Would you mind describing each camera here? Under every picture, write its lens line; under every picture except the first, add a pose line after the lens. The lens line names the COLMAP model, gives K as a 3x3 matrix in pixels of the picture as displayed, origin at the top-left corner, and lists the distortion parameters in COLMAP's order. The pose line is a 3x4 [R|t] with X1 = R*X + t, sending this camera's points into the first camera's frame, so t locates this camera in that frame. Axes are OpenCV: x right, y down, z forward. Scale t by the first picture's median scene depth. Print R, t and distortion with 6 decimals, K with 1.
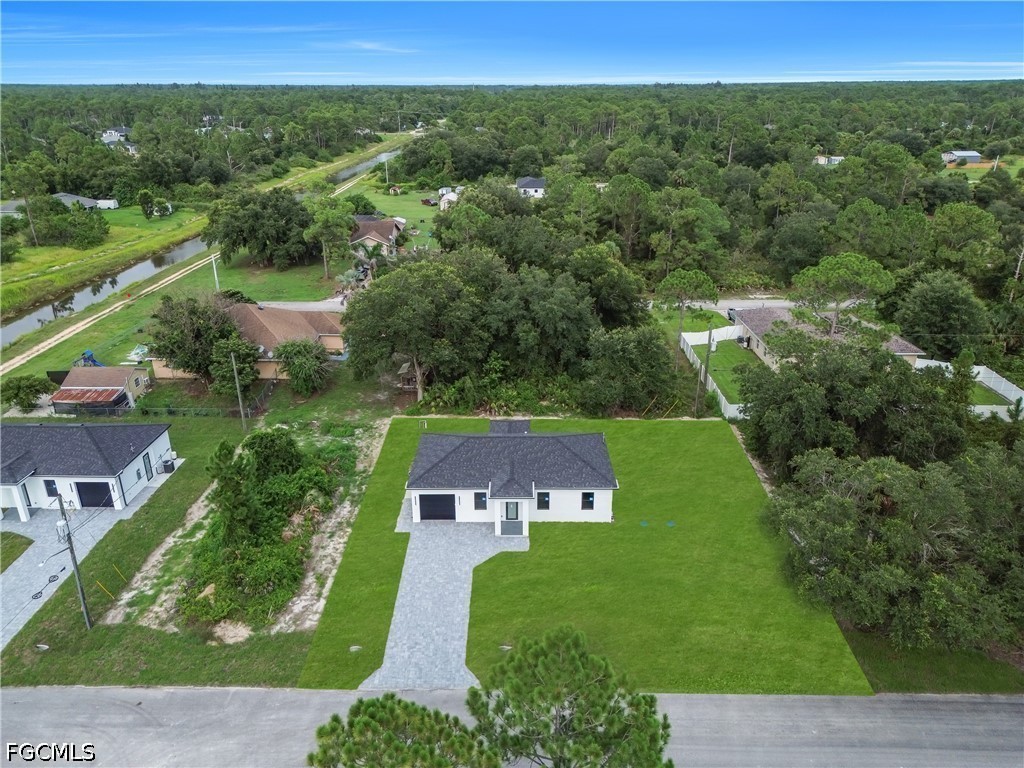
lens RADIAL K [[720.1, 0, 512.0], [0, 720.1, 384.0], [0, 0, 1]] dist [0.066743, -0.056949]
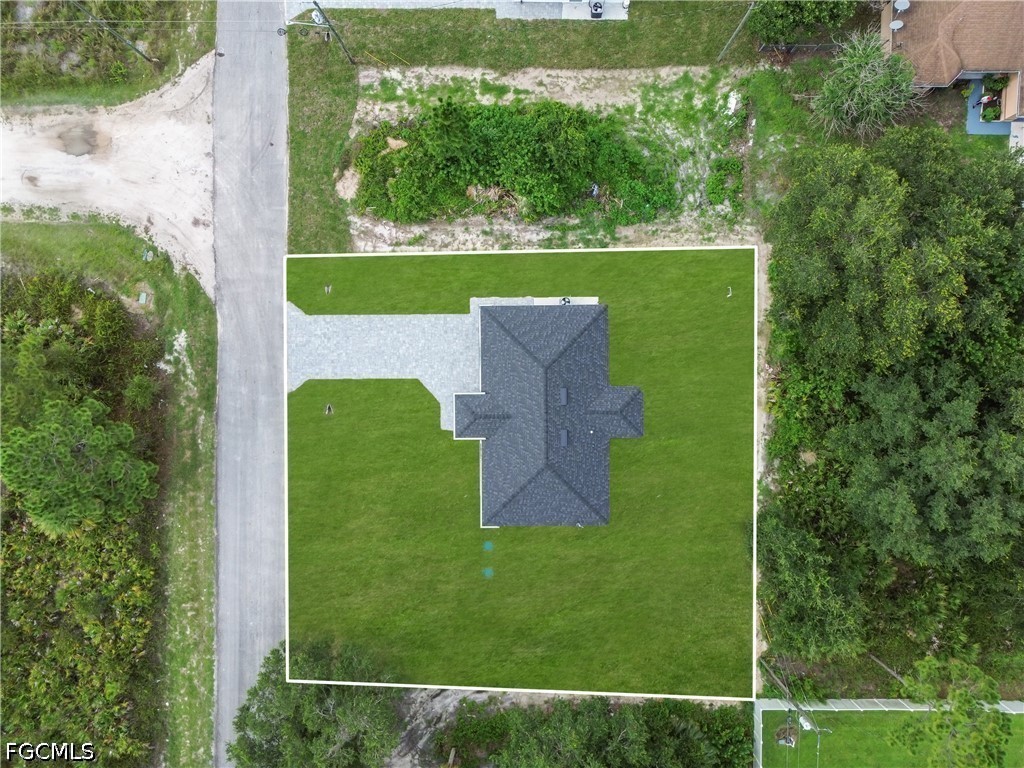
lens RADIAL K [[720.1, 0, 512.0], [0, 720.1, 384.0], [0, 0, 1]] dist [0.066743, -0.056949]
pose [[0.011967, 0.999769, 0.017853, -0.049598], [-0.372884, -0.012104, 0.927799, -0.636084], [0.927801, -0.017760, 0.372653, 0.570887]]
